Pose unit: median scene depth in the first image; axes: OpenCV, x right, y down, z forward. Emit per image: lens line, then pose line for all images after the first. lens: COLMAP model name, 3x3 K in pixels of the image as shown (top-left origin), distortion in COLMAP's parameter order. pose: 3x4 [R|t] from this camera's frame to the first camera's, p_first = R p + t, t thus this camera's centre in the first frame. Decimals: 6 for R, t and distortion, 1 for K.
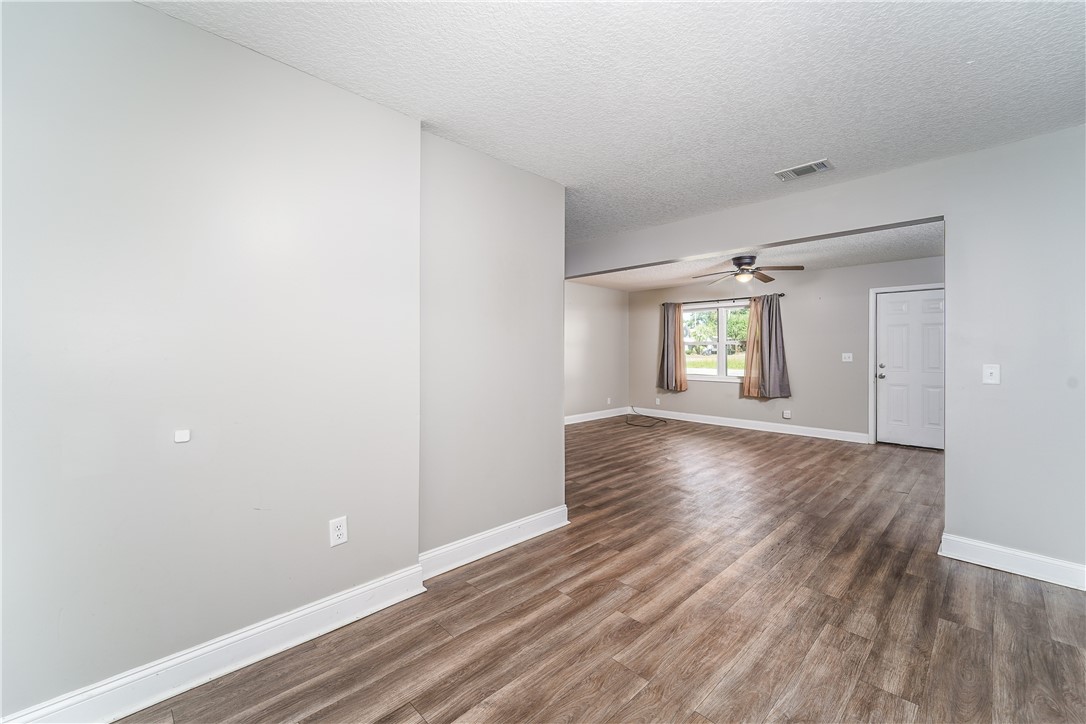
lens RADIAL K [[442.9, 0, 540.9], [0, 442.9, 356.1], [0, 0, 1]] dist [0.004138, -0.000769]
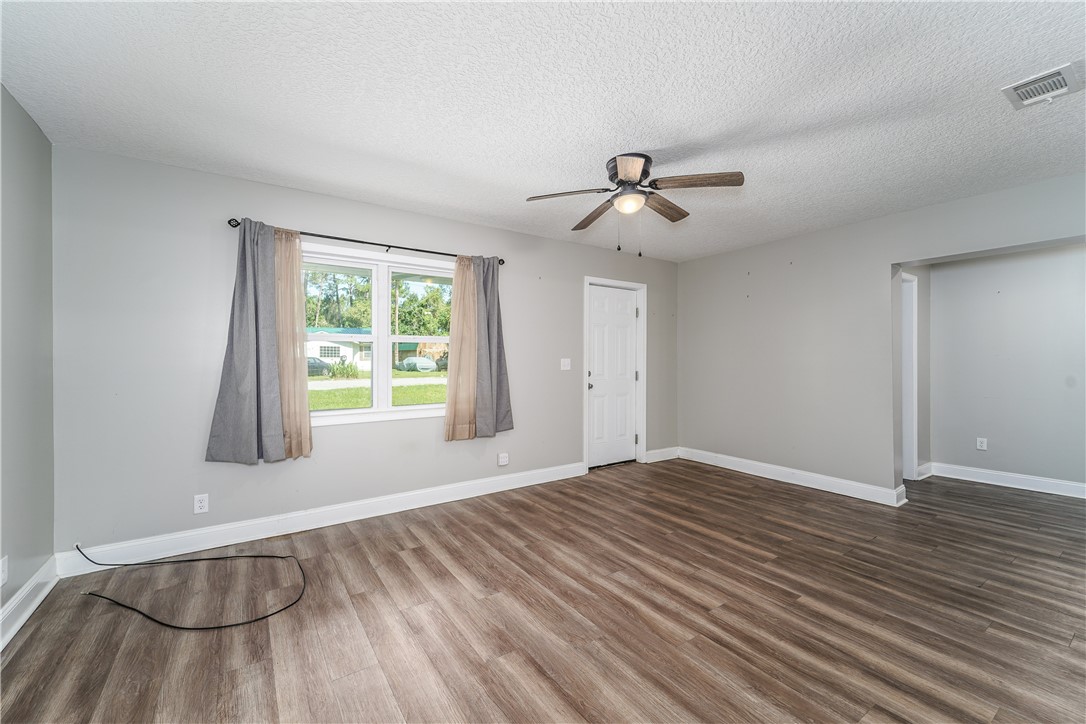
lens RADIAL K [[442.9, 0, 544.2], [0, 442.9, 359.9], [0, 0, 1]] dist [0.004138, -0.000769]
pose [[0.168252, -0.004400, 0.985734, -0.044465], [0.010646, 0.999940, 0.002646, -0.006399], [-0.985687, 0.010049, 0.168288, 0.932226]]
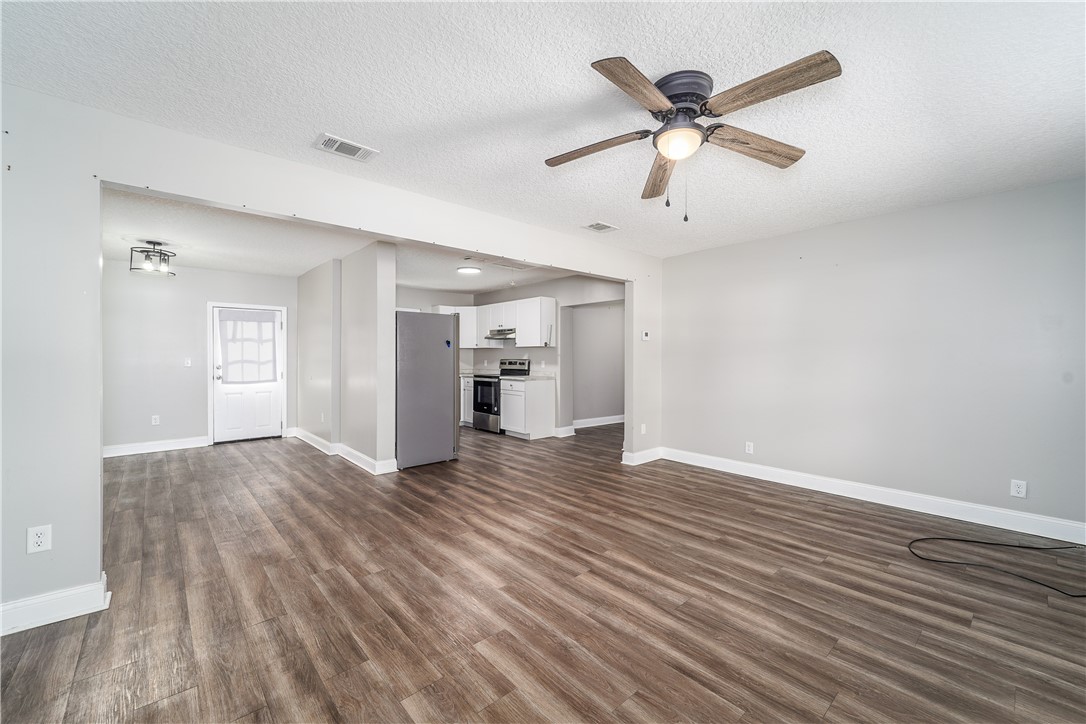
lens RADIAL K [[442.9, 0, 538.7], [0, 442.9, 360.2], [0, 0, 1]] dist [0.004138, -0.000769]
pose [[-0.054821, 0.007483, -0.998468, 0.761036], [-0.011878, 0.999896, 0.008146, -0.006112], [0.998426, 0.012306, -0.054726, 0.834713]]
